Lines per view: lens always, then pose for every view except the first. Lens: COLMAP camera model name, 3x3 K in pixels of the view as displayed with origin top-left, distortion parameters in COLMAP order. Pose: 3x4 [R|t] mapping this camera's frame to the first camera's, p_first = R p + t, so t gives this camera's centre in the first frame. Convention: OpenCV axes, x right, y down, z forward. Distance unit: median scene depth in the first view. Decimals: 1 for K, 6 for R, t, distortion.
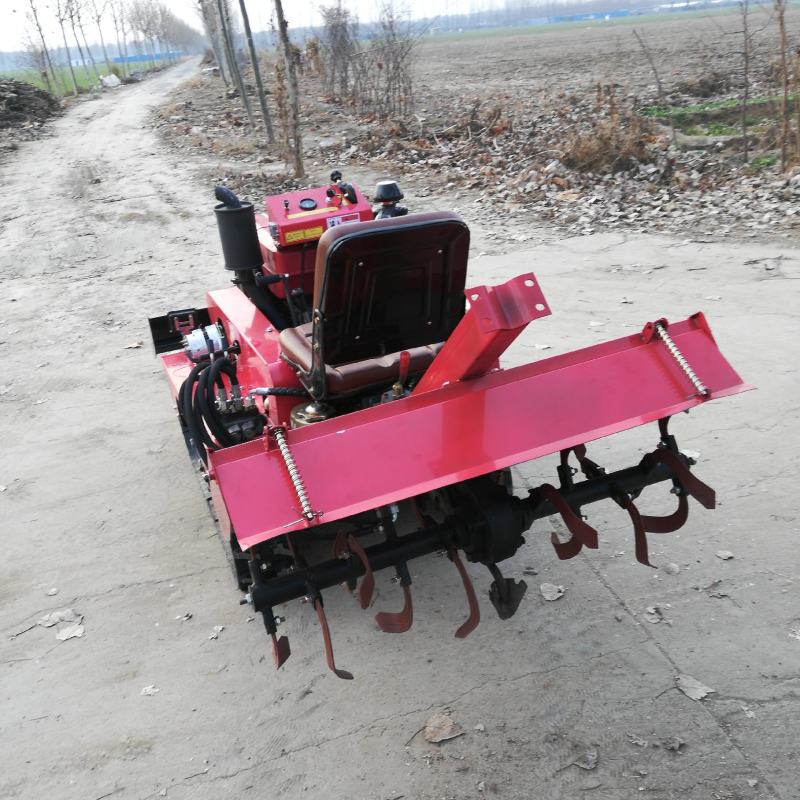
lens RADIAL K [[798.9, 0, 413.1], [0, 798.9, 389.1], [0, 0, 1]] dist [0.108879, -0.188213]
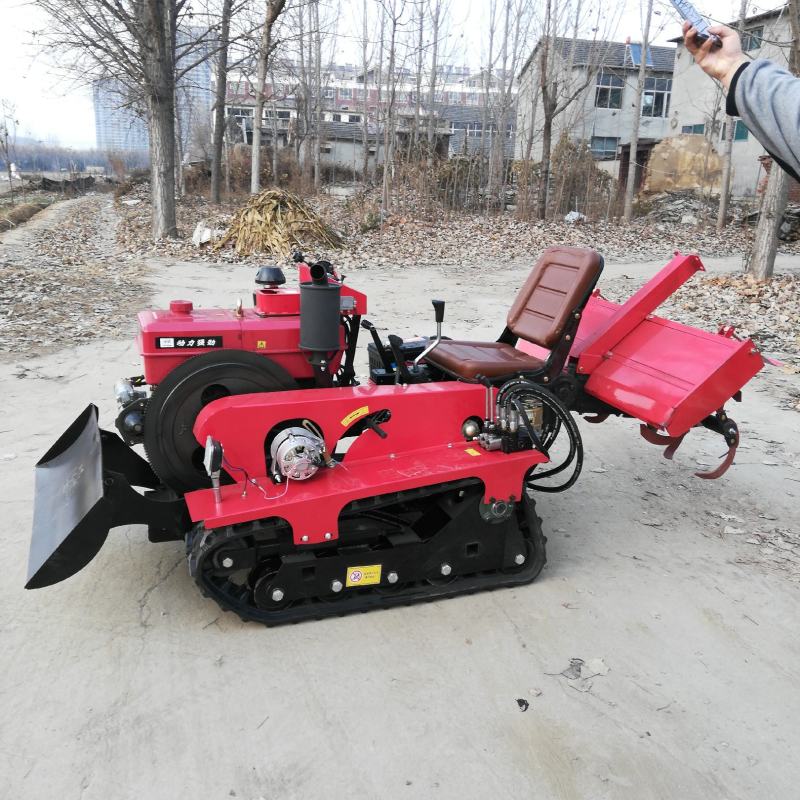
lens RADIAL K [[798.9, 0, 413.1], [0, 798.9, 389.1], [0, 0, 1]] dist [0.108879, -0.188213]
pose [[0.022257, -0.169345, 0.985305, -1.172722], [0.370435, 0.916797, 0.149203, -0.214979], [-0.928592, 0.361671, 0.083137, 0.864991]]
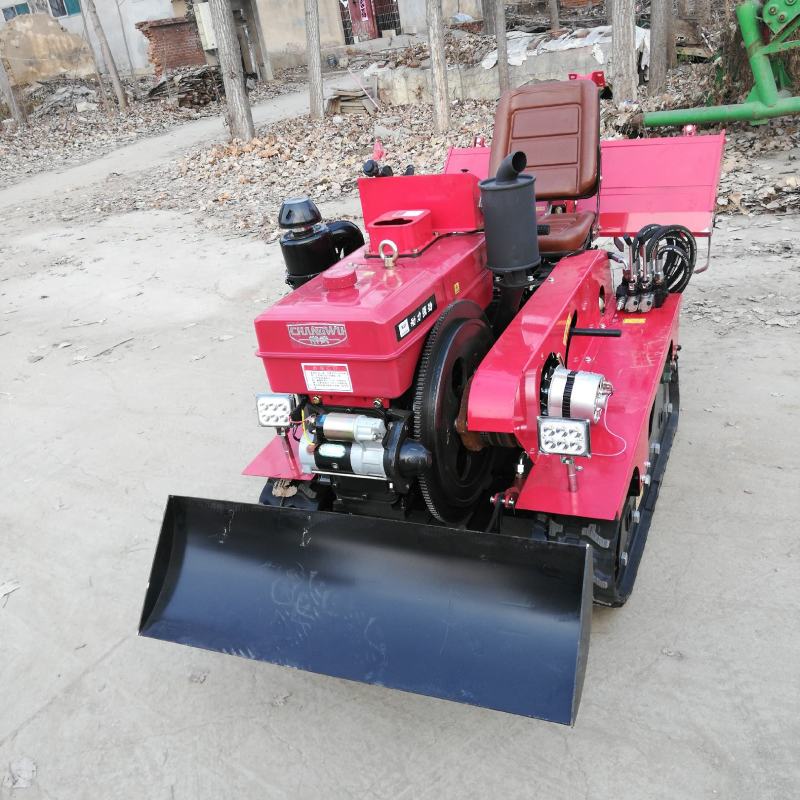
lens RADIAL K [[801.7, 0, 416.0], [0, 801.7, 399.7], [0, 0, 1]] dist [0.014163, -0.023730]
pose [[-0.663561, -0.150395, 0.732849, -0.717482], [0.474994, 0.672115, 0.568017, -0.538283], [-0.577986, 0.725012, -0.374553, 1.451804]]
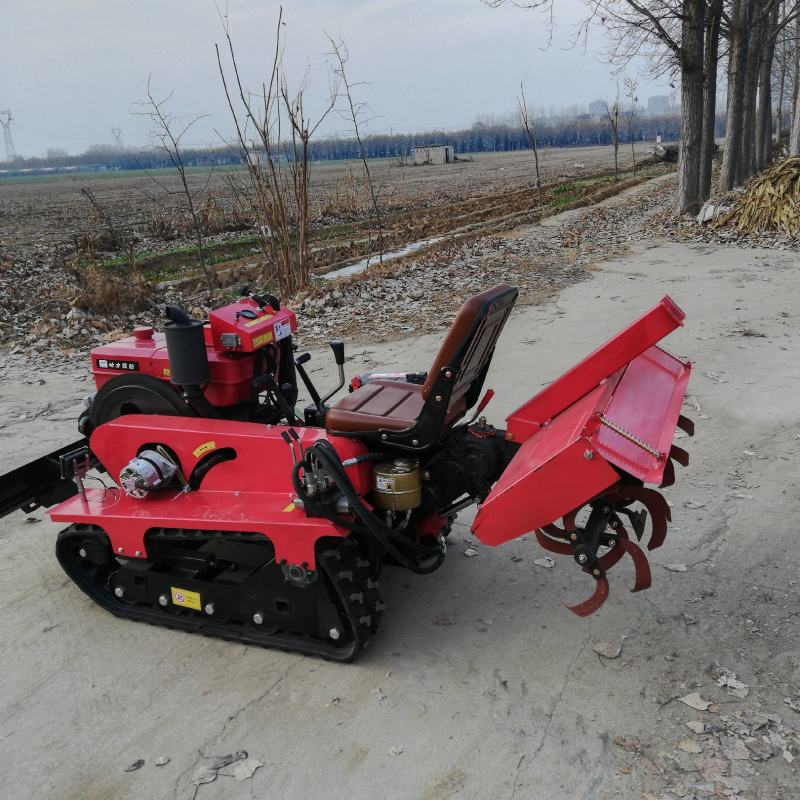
lens RADIAL K [[799.1, 0, 405.0], [0, 799.1, 387.1], [0, 0, 1]] dist [0.126646, -0.234837]
pose [[0.707859, -0.155961, 0.688921, -0.742074], [0.282132, 0.956569, -0.073335, 0.004472], [-0.647563, 0.246278, 0.721117, 0.098765]]
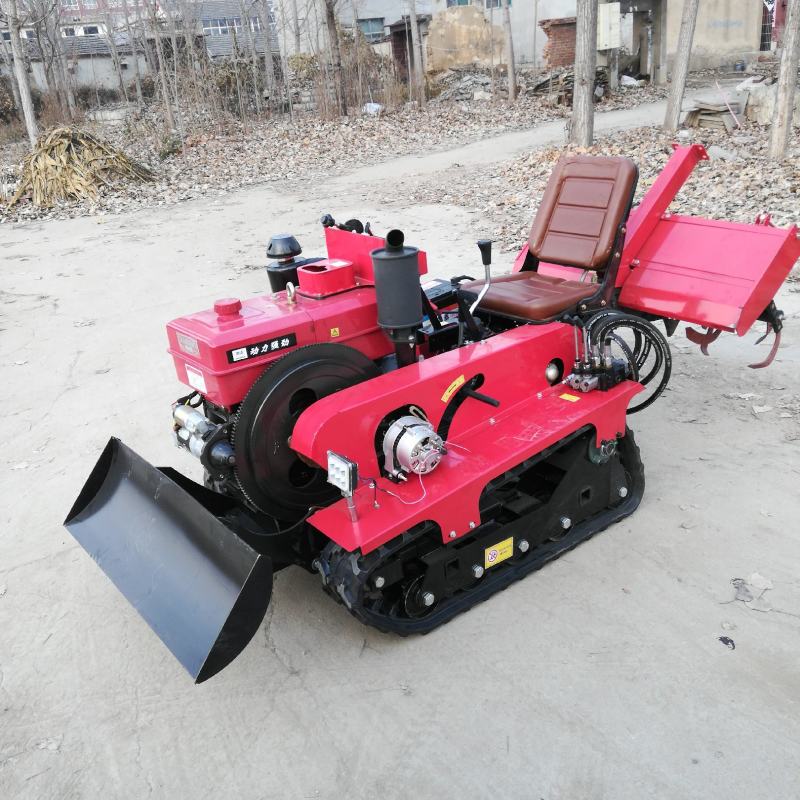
lens RADIAL K [[798.9, 0, 413.1], [0, 798.9, 389.1], [0, 0, 1]] dist [0.108879, -0.188213]
pose [[-0.242957, -0.259531, 0.934674, -1.034914], [0.494646, 0.795713, 0.349523, -0.393608], [-0.834444, 0.547252, -0.064948, 1.115350]]
